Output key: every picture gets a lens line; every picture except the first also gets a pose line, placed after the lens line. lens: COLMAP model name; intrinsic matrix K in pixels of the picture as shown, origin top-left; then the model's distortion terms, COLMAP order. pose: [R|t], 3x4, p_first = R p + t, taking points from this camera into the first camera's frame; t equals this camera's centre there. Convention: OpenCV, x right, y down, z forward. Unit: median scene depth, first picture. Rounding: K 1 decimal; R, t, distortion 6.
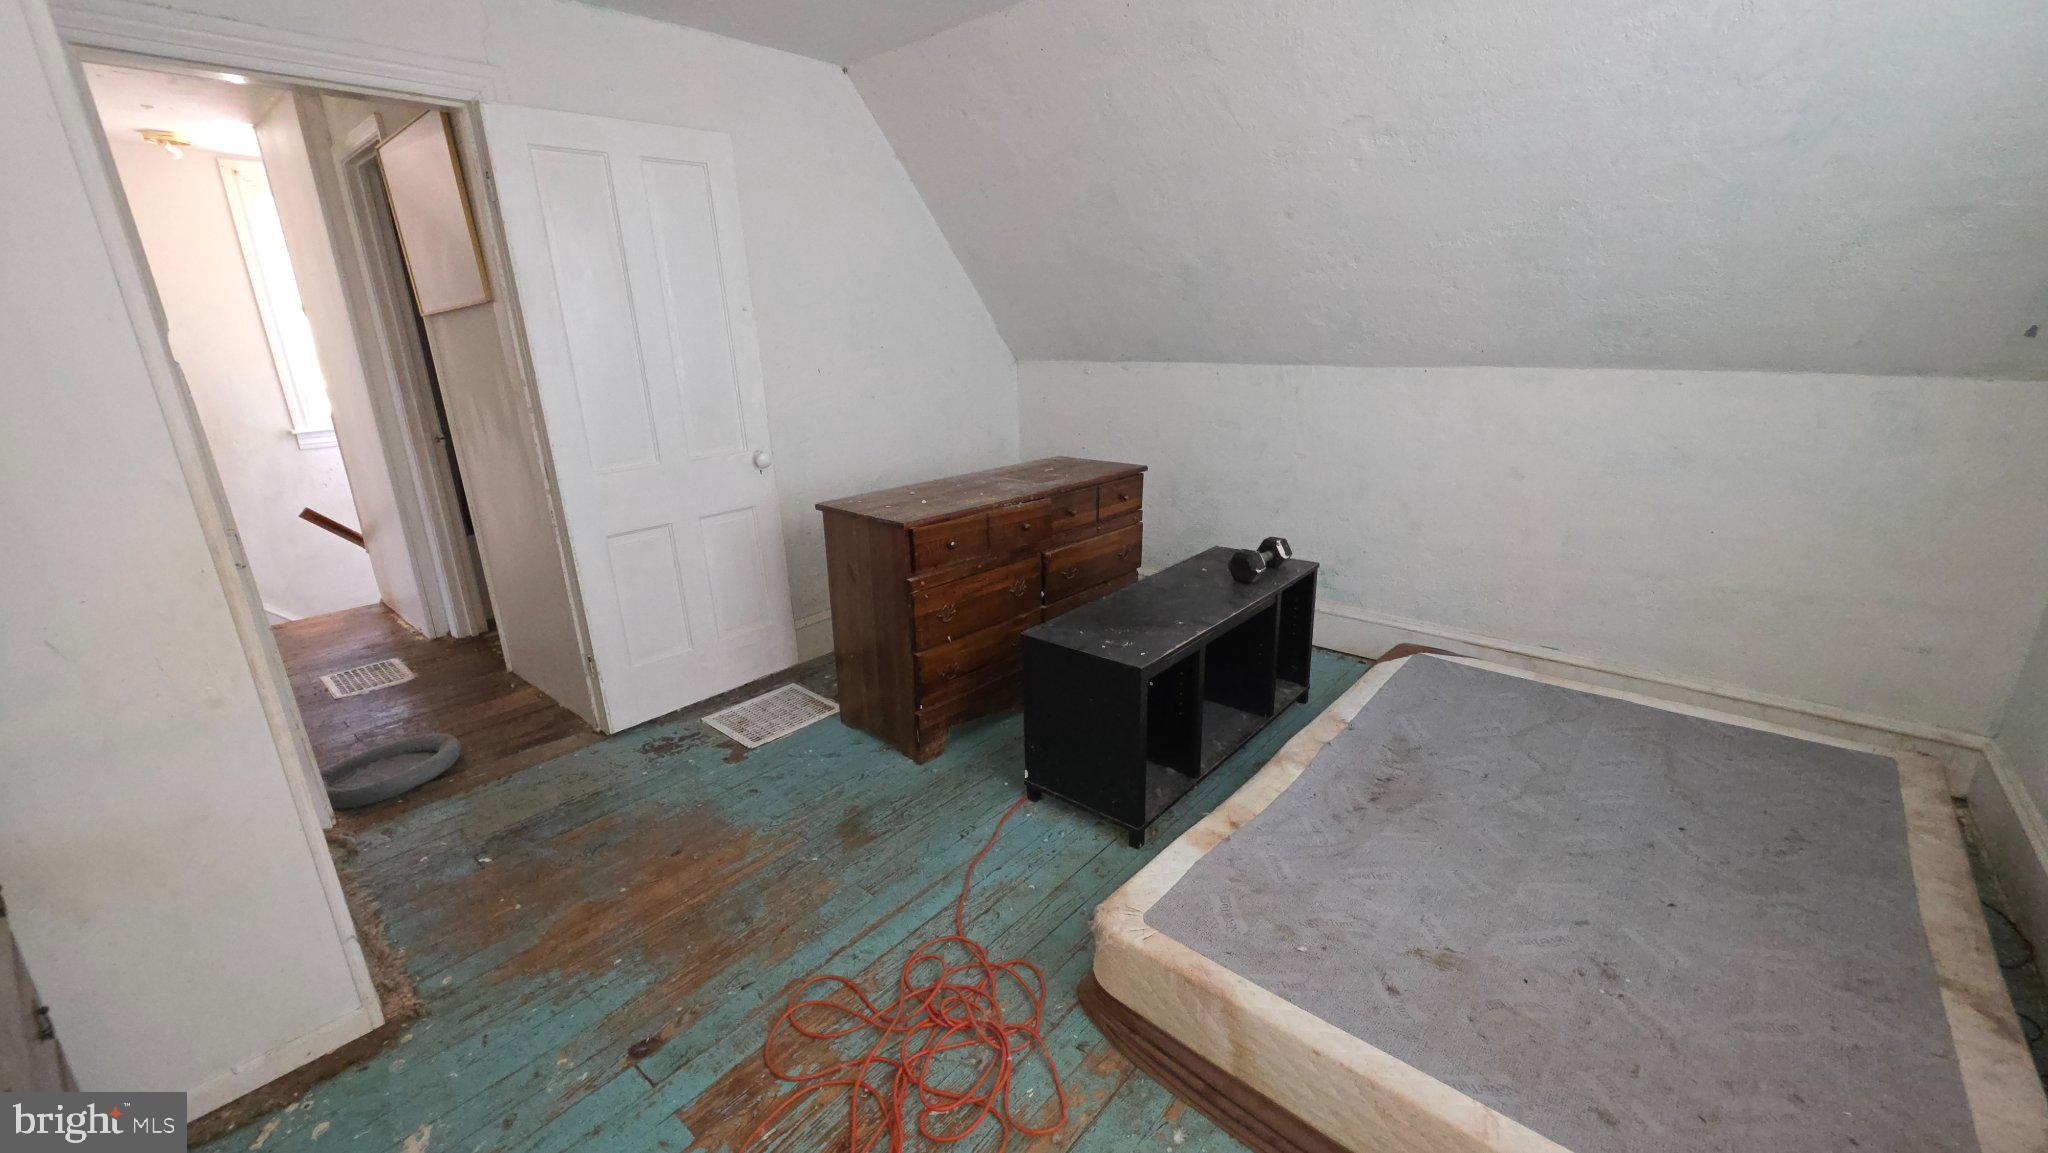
lens RADIAL K [[819.2, 0, 1017.8], [0, 819.2, 572.5], [0, 0, 1]] dist [0.002101, 0.000256]
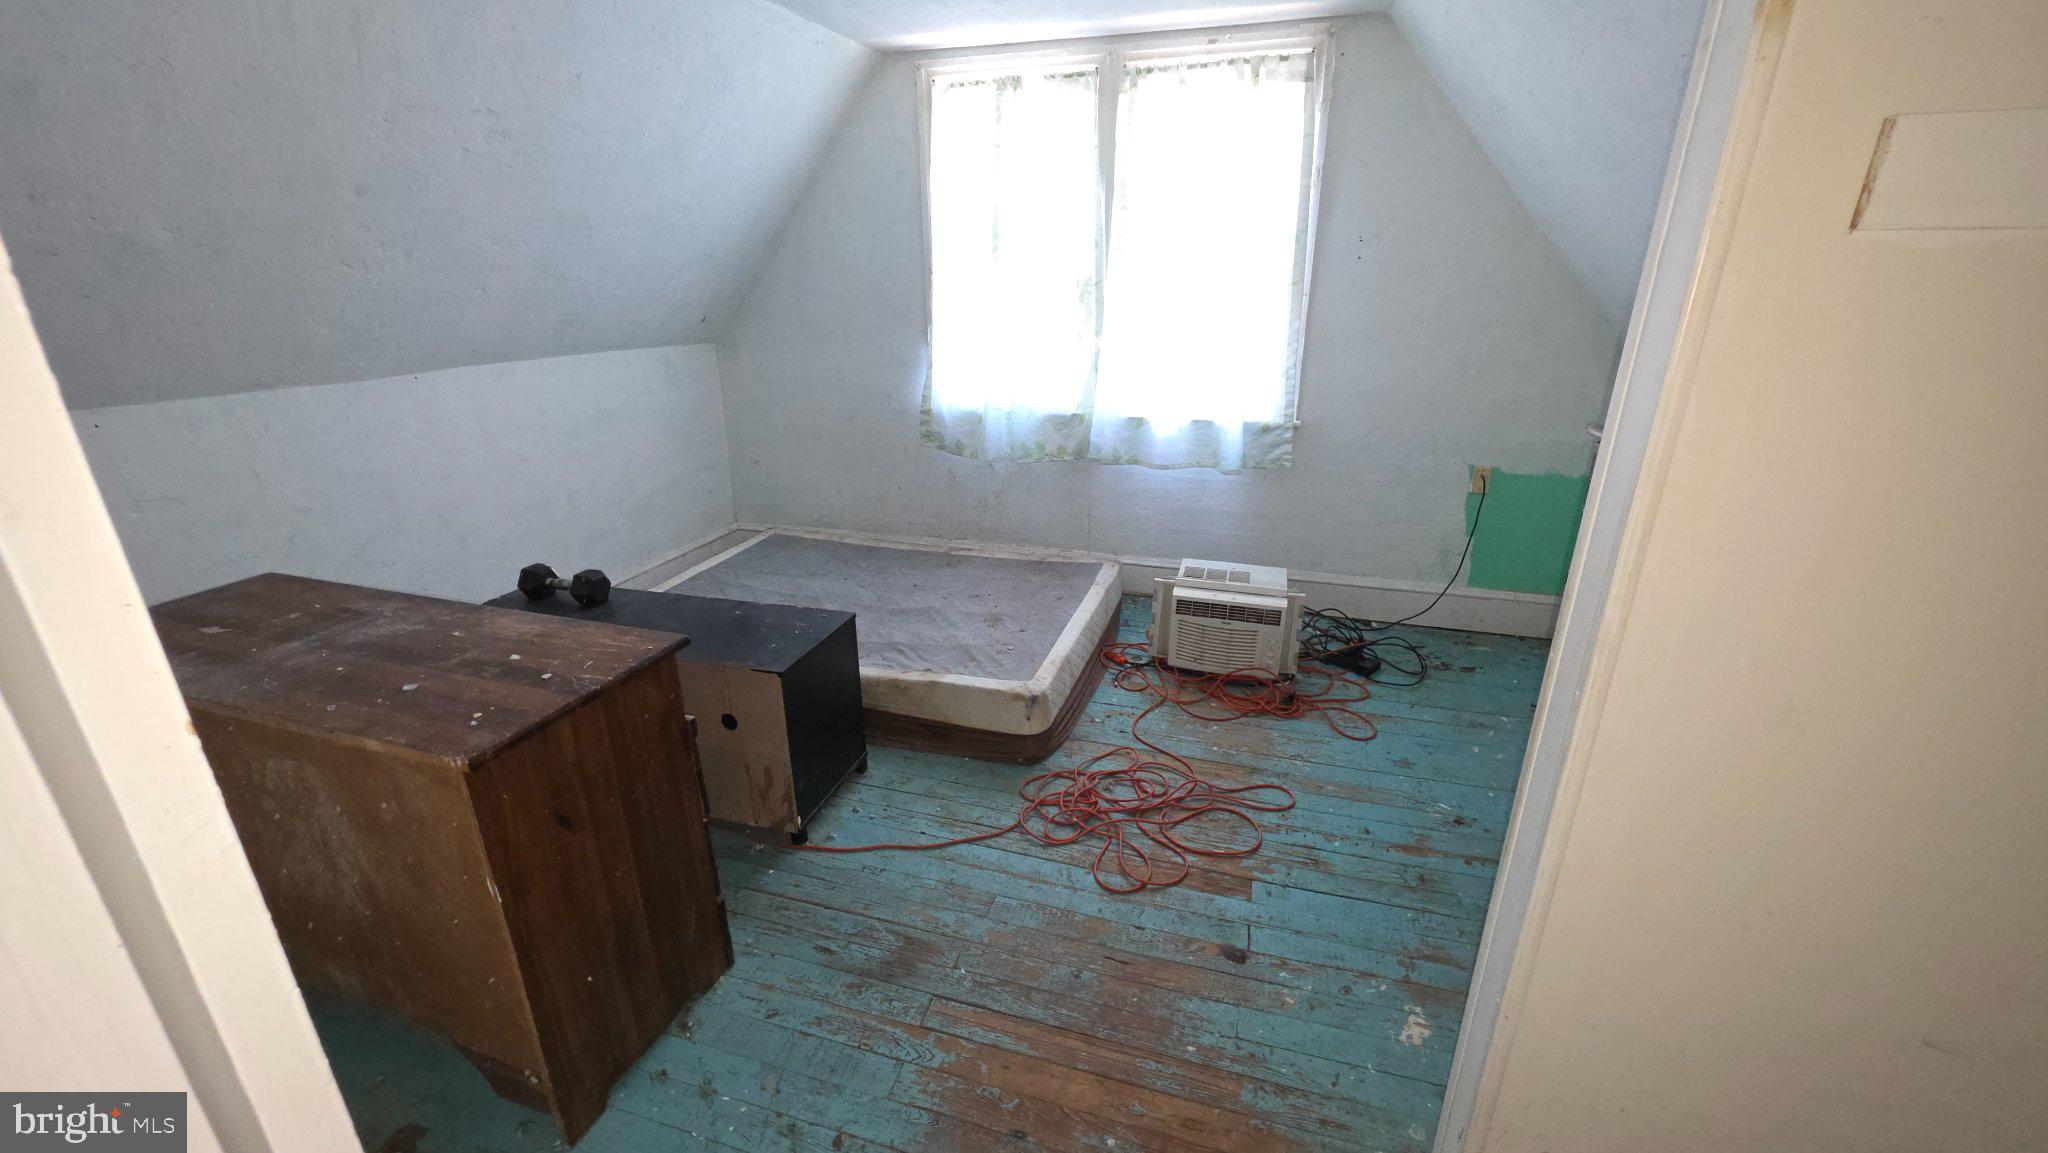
lens RADIAL K [[819.2, 0, 1017.6], [0, 819.2, 577.7], [0, 0, 1]] dist [0.002101, 0.000256]
pose [[-0.406204, -0.287018, 0.867536, -1.069941], [0.290817, 0.859421, 0.420502, -0.398155], [-0.866270, 0.423104, -0.265630, 1.227965]]
